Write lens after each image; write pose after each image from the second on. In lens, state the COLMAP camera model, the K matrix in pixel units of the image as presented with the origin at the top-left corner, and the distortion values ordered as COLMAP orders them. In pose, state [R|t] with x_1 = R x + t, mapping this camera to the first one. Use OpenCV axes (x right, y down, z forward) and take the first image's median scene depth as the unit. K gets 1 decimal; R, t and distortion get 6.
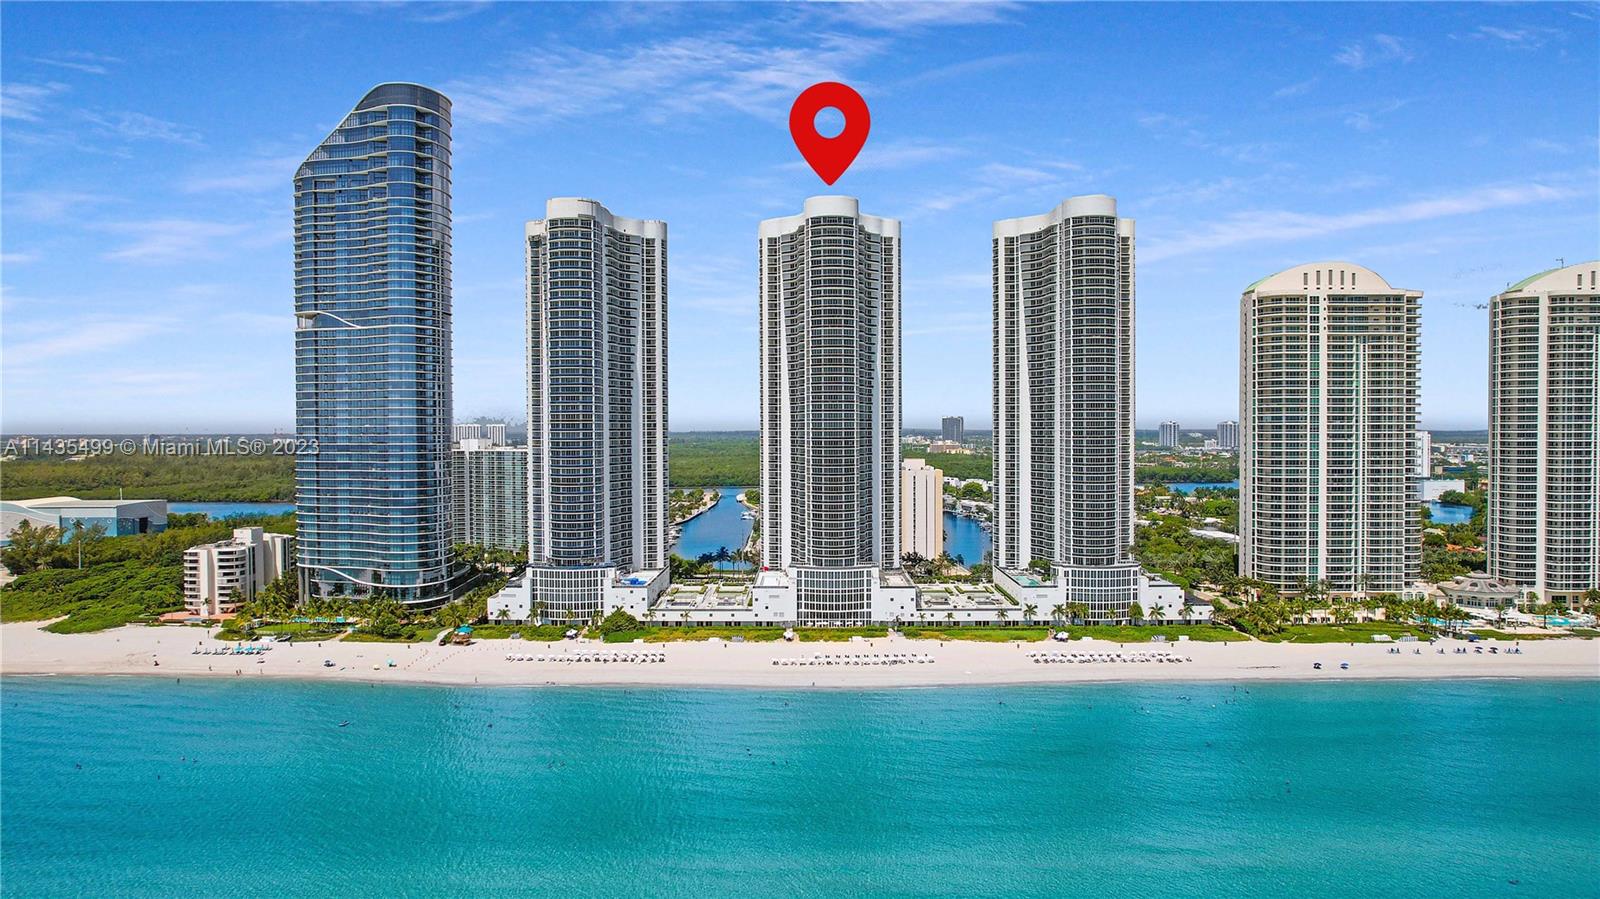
lens RADIAL K [[1008.9, 0, 800.0], [0, 1008.9, 449.5], [0, 0, 1]] dist [-0.073167, 0.057590]
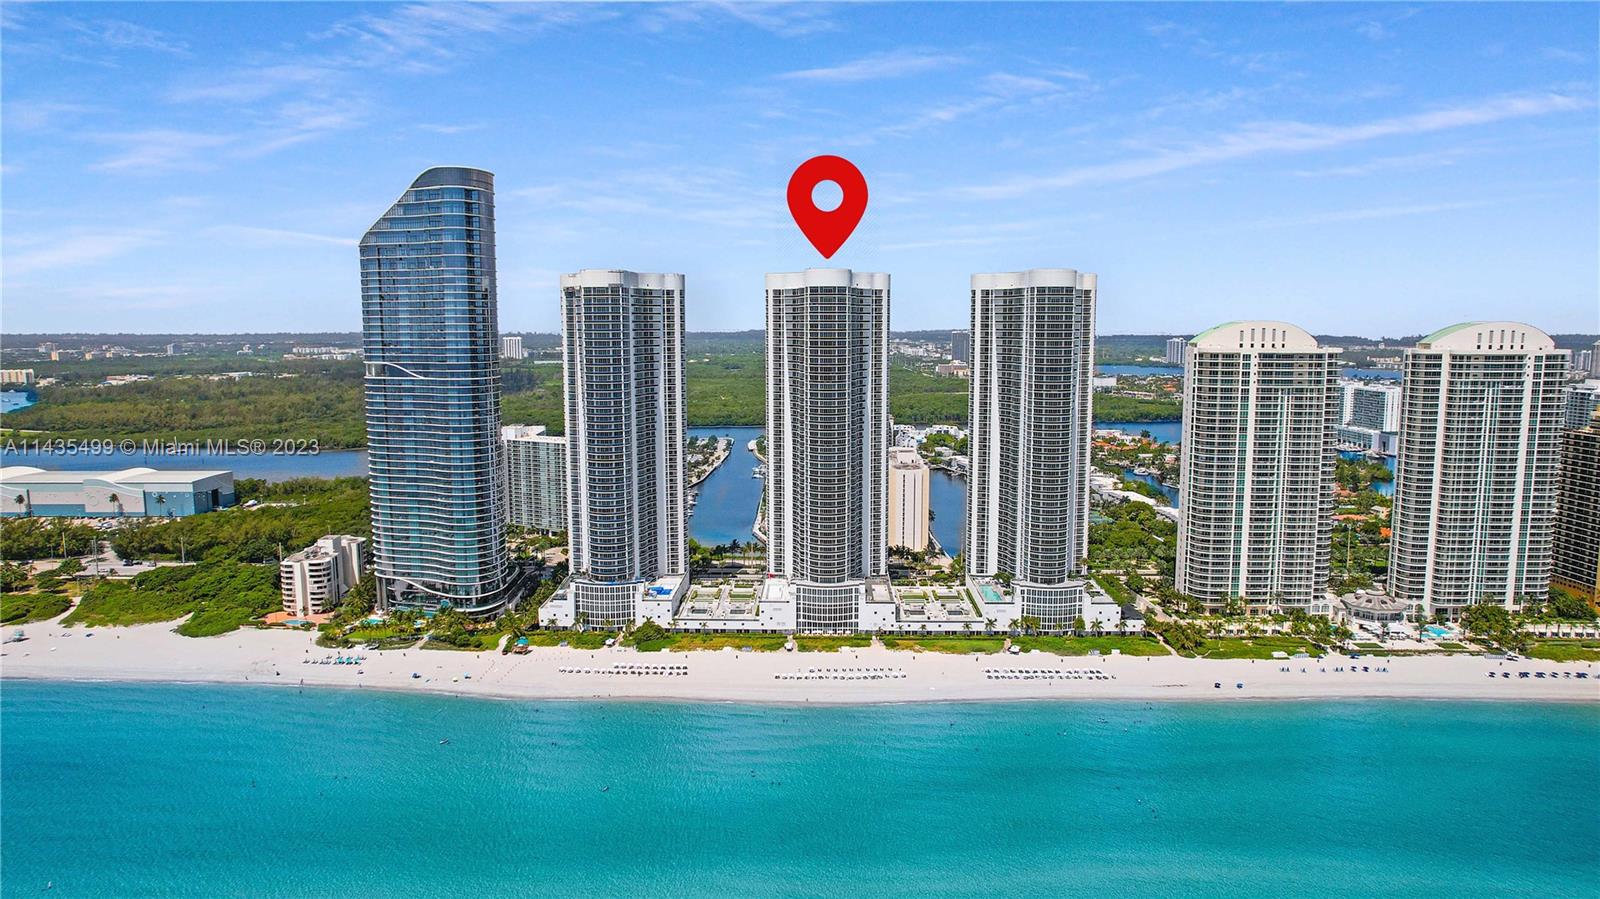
lens RADIAL K [[1007.4, 0, 800.0], [0, 1007.4, 449.5], [0, 0, 1]] dist [-0.060570, 0.026320]
pose [[0.999909, 0.004205, -0.012844, 0.015409], [-0.002877, 0.994804, 0.101769, -0.160421], [0.013205, -0.101723, 0.994725, -0.166896]]
